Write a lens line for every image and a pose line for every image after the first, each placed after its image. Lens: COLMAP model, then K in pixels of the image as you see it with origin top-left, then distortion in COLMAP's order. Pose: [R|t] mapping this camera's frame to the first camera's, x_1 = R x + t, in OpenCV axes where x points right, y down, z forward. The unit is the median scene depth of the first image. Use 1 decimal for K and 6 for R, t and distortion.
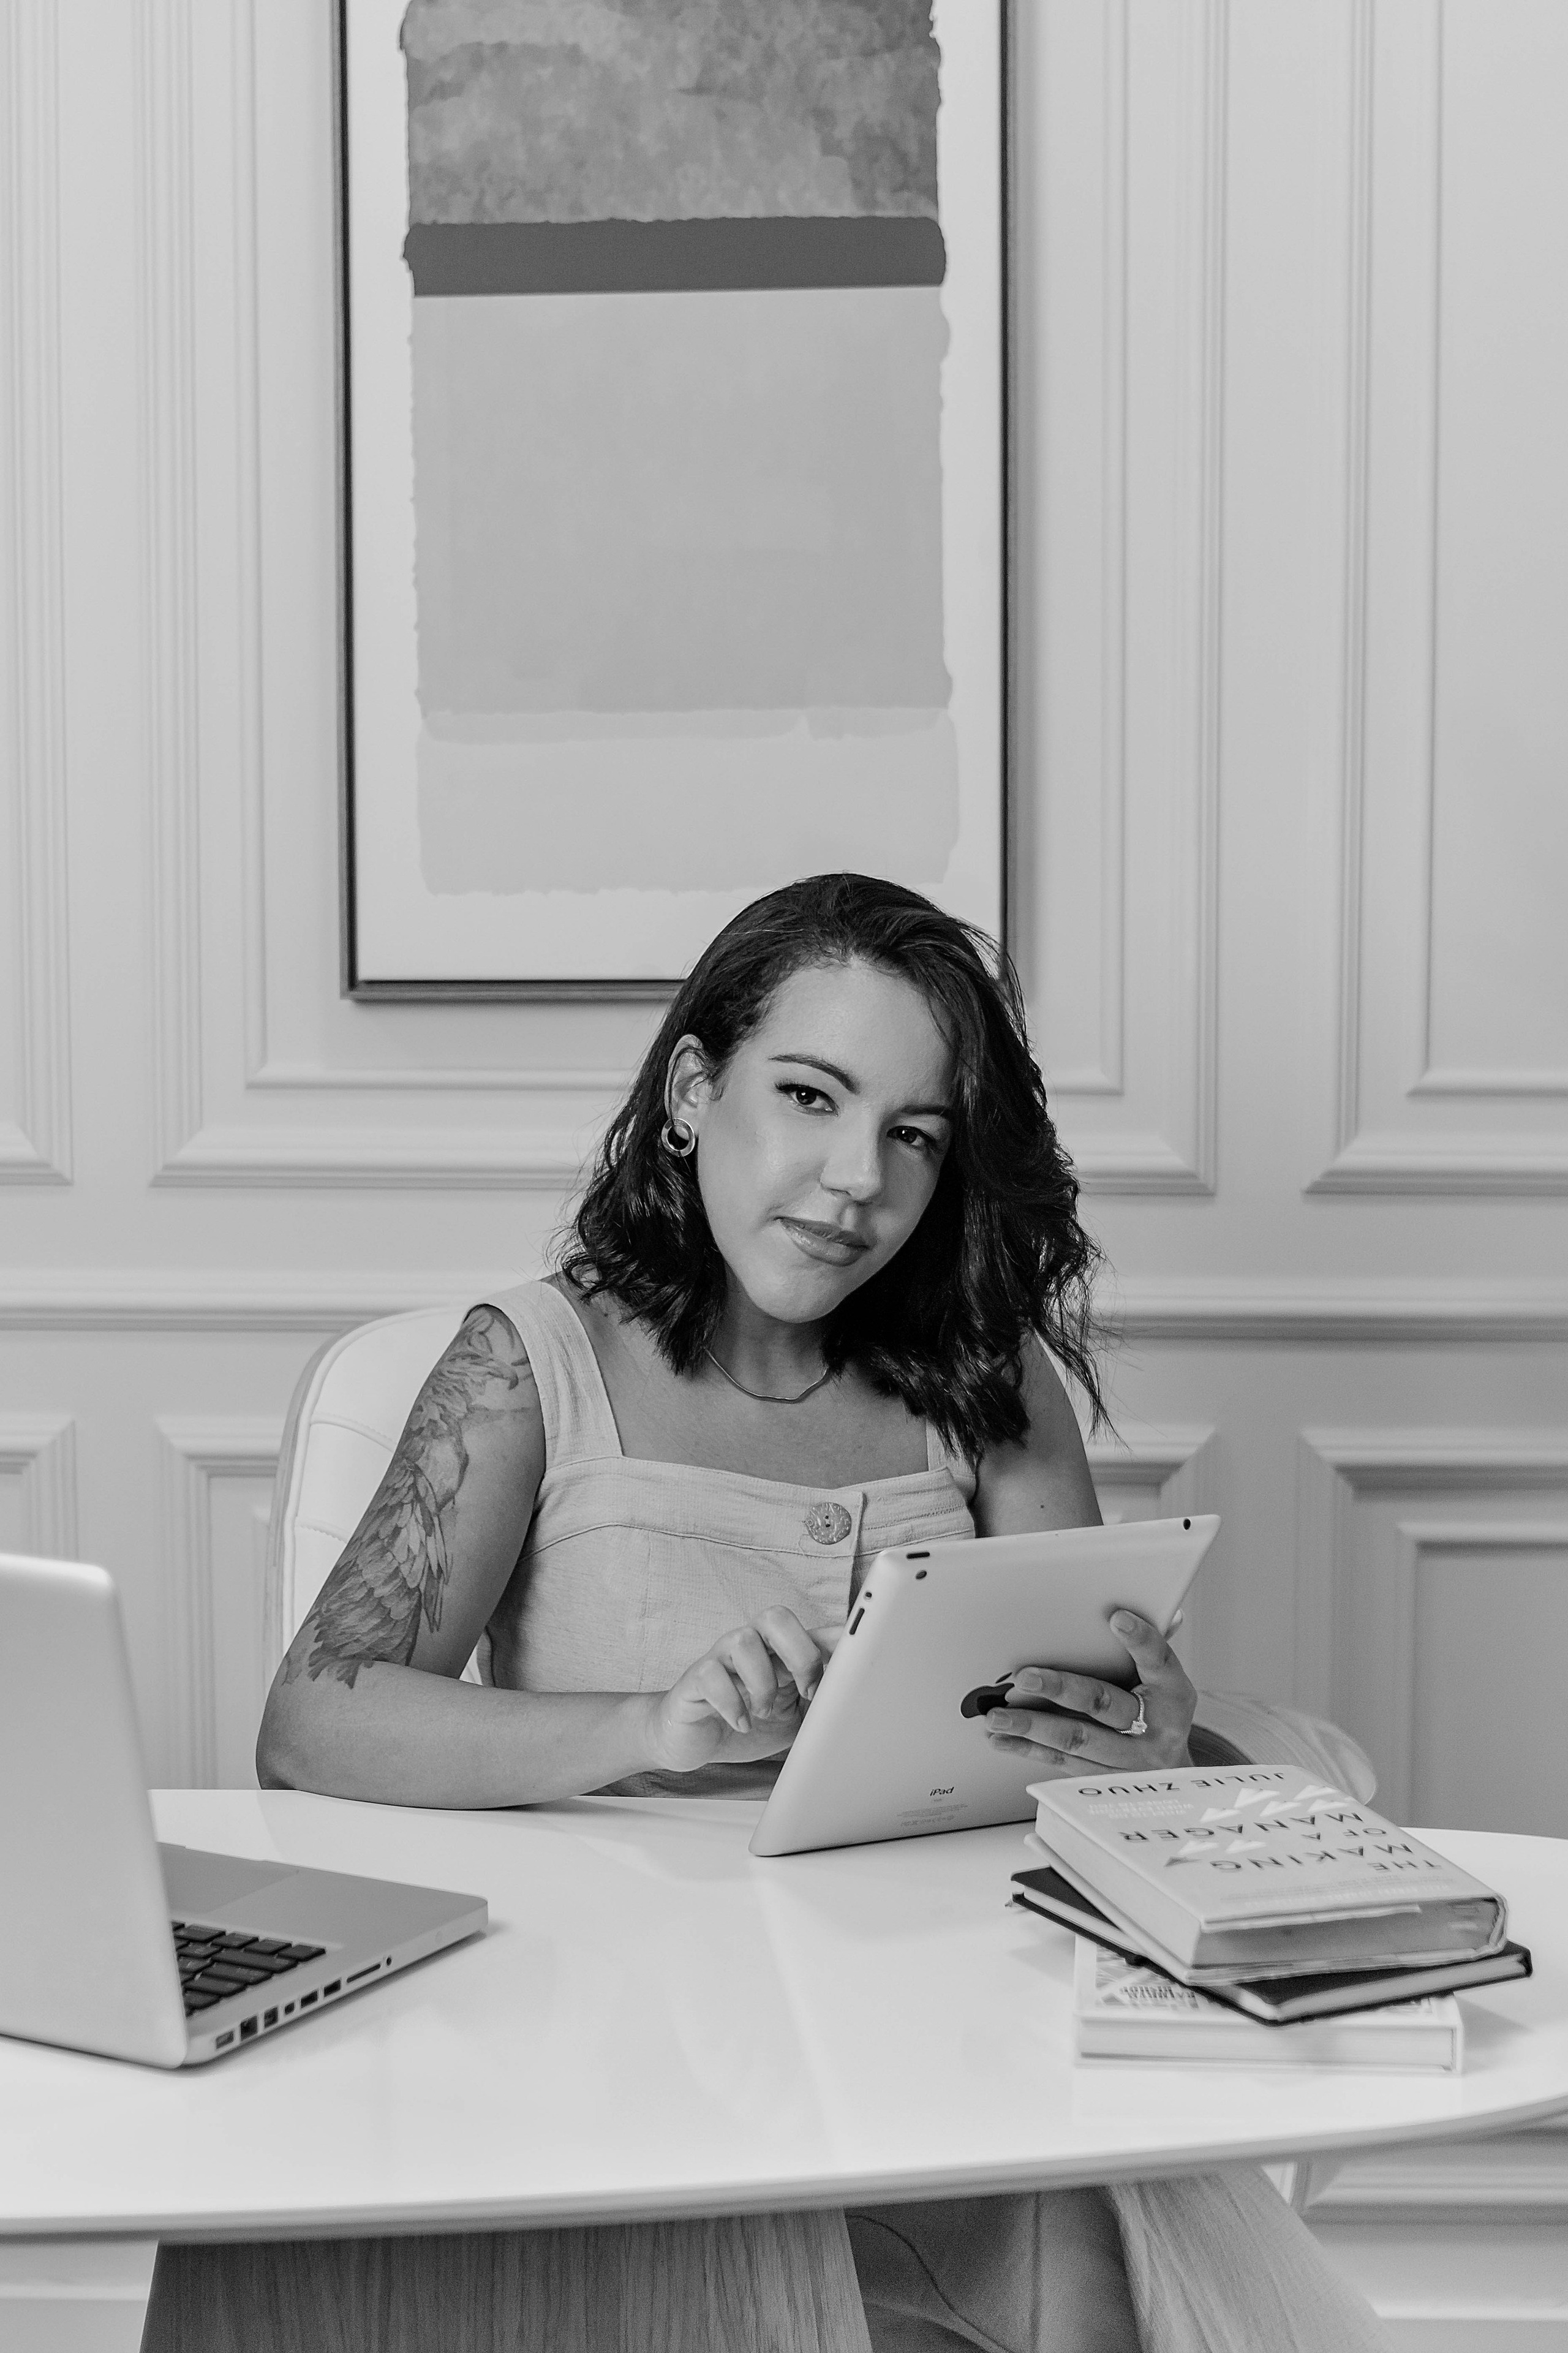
lens RADIAL K [[4681.7, 0, 784.0], [0, 4681.7, 1176.5], [0, 0, 1]] dist [-0.091124, -0.079941]
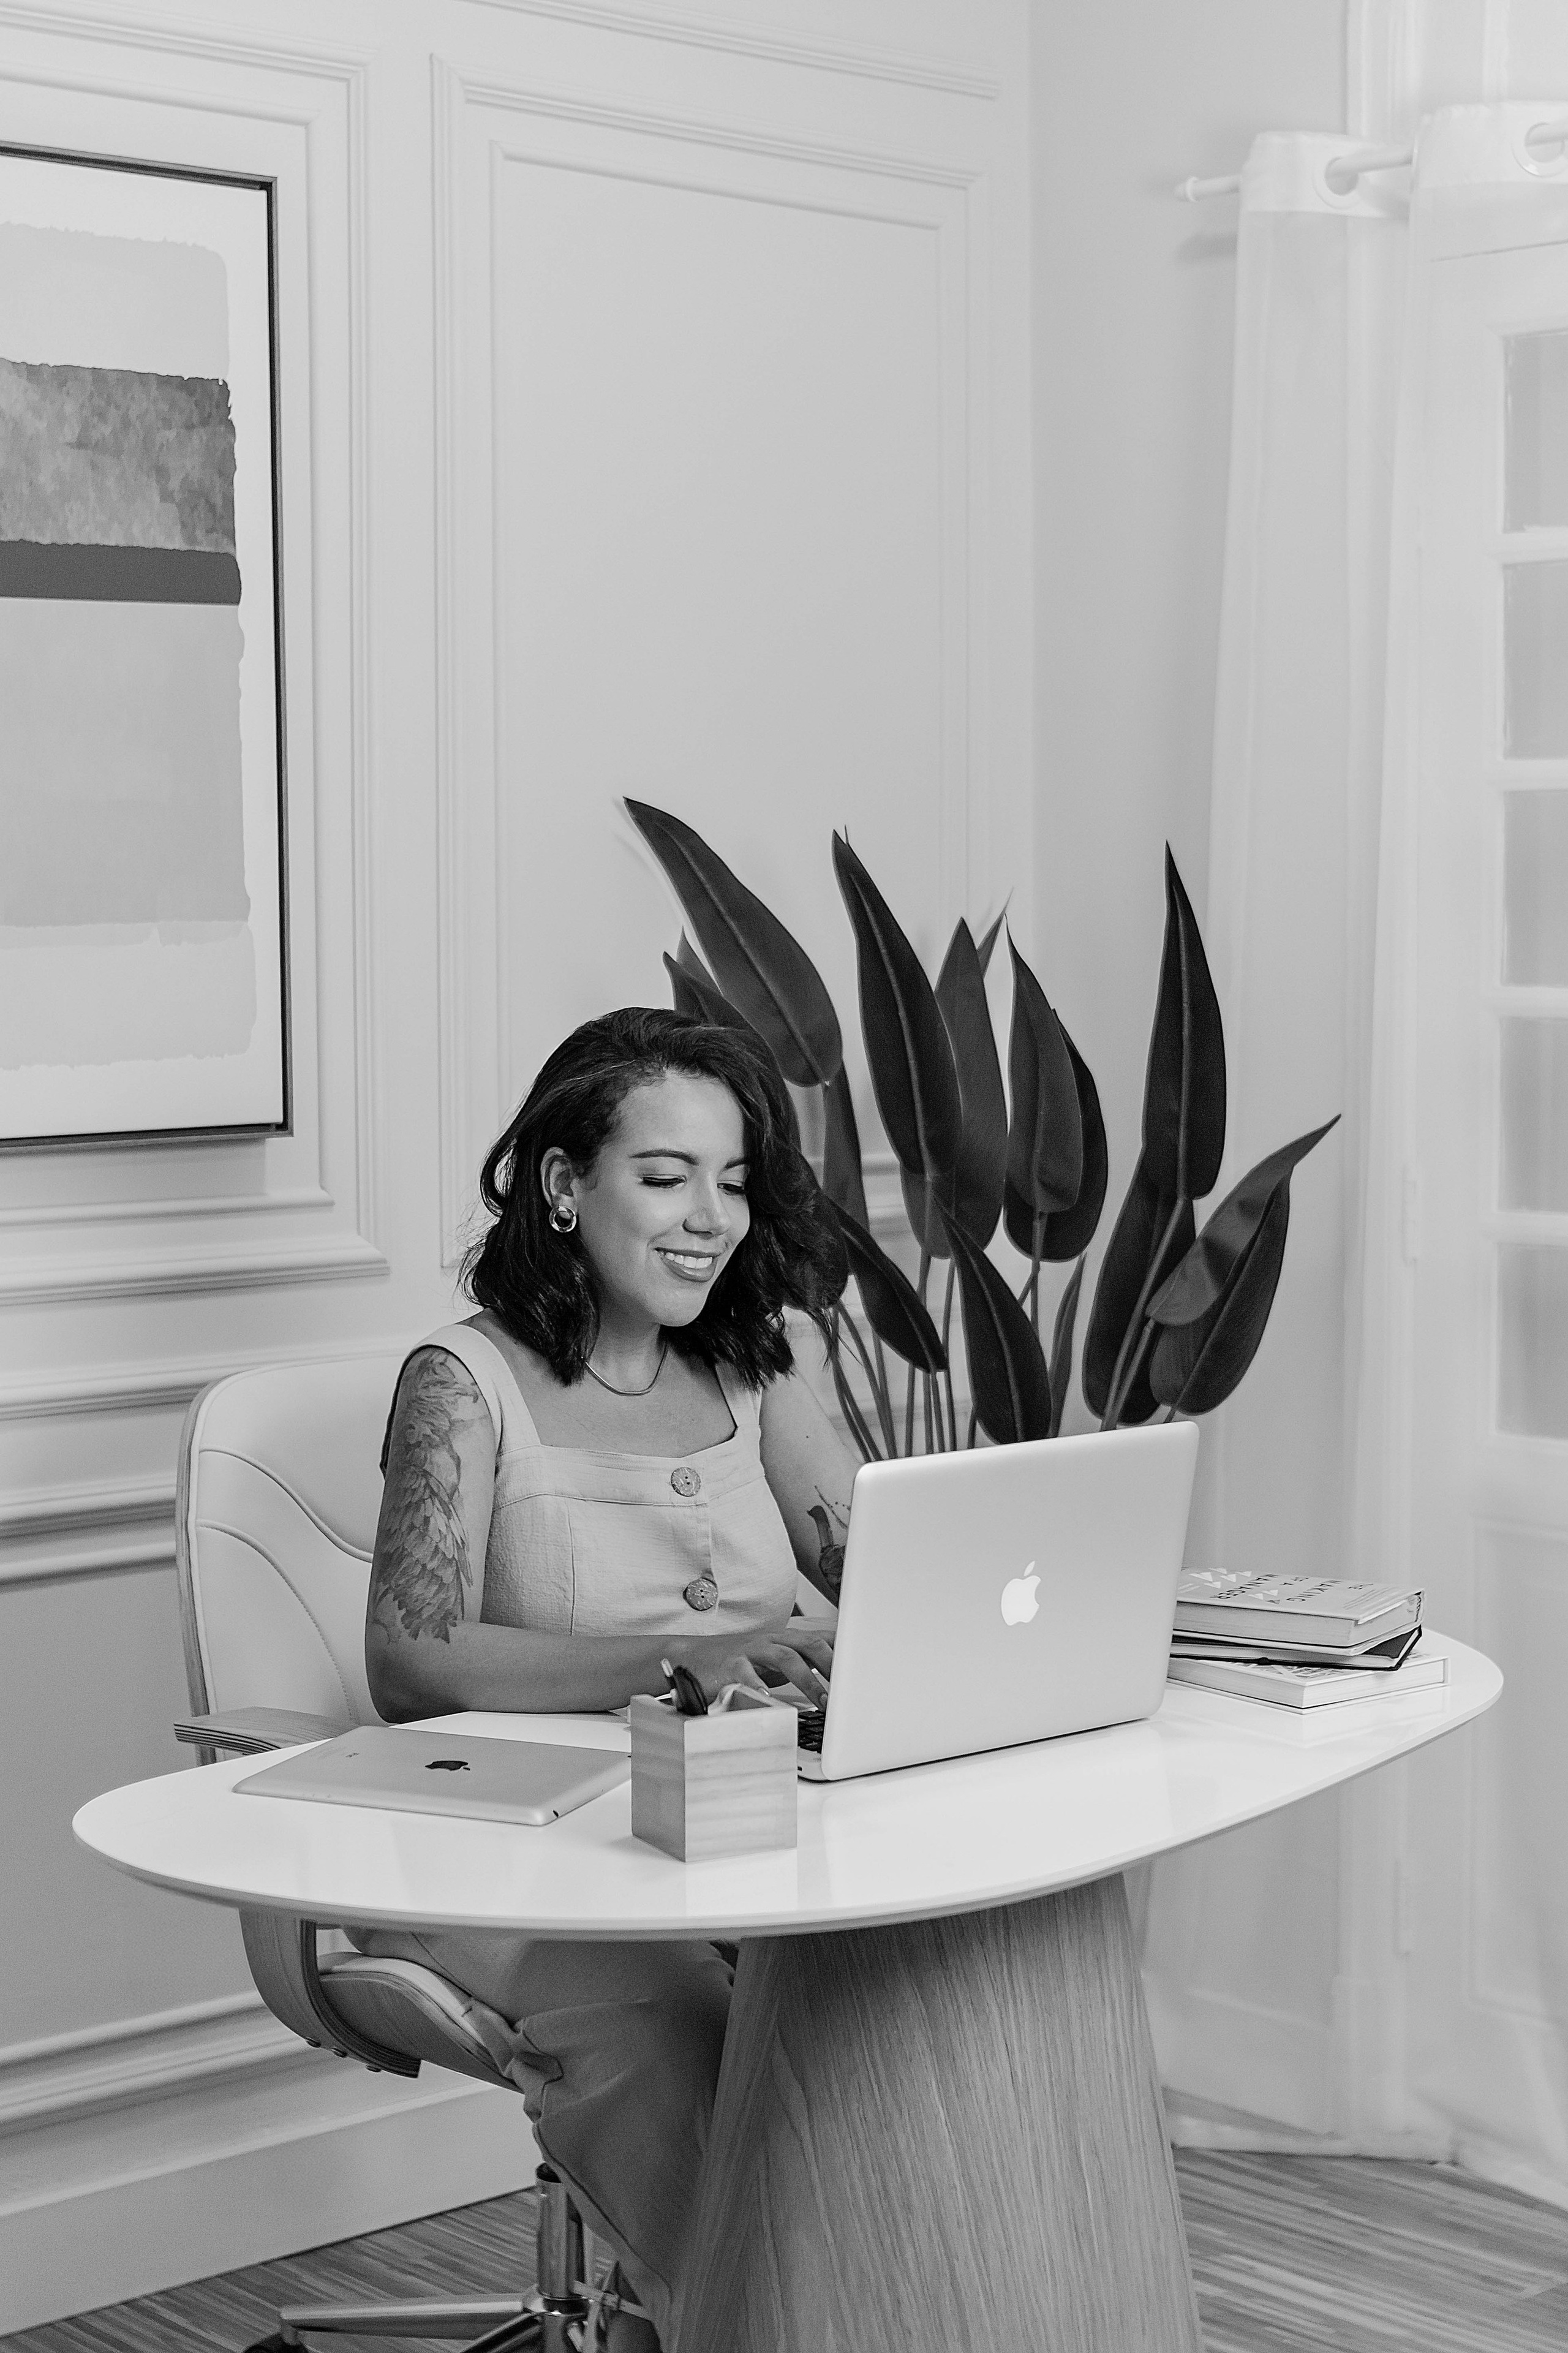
lens RADIAL K [[3865.2, 0, 784.0], [0, 3865.2, 1176.5], [0, 0, 1]] dist [-0.037270, 0.090473]
pose [[0.713970, -0.054838, 0.698026, -0.636991], [0.094918, 0.995306, -0.018893, 0.007631], [-0.693713, 0.079745, 0.715823, 0.114090]]
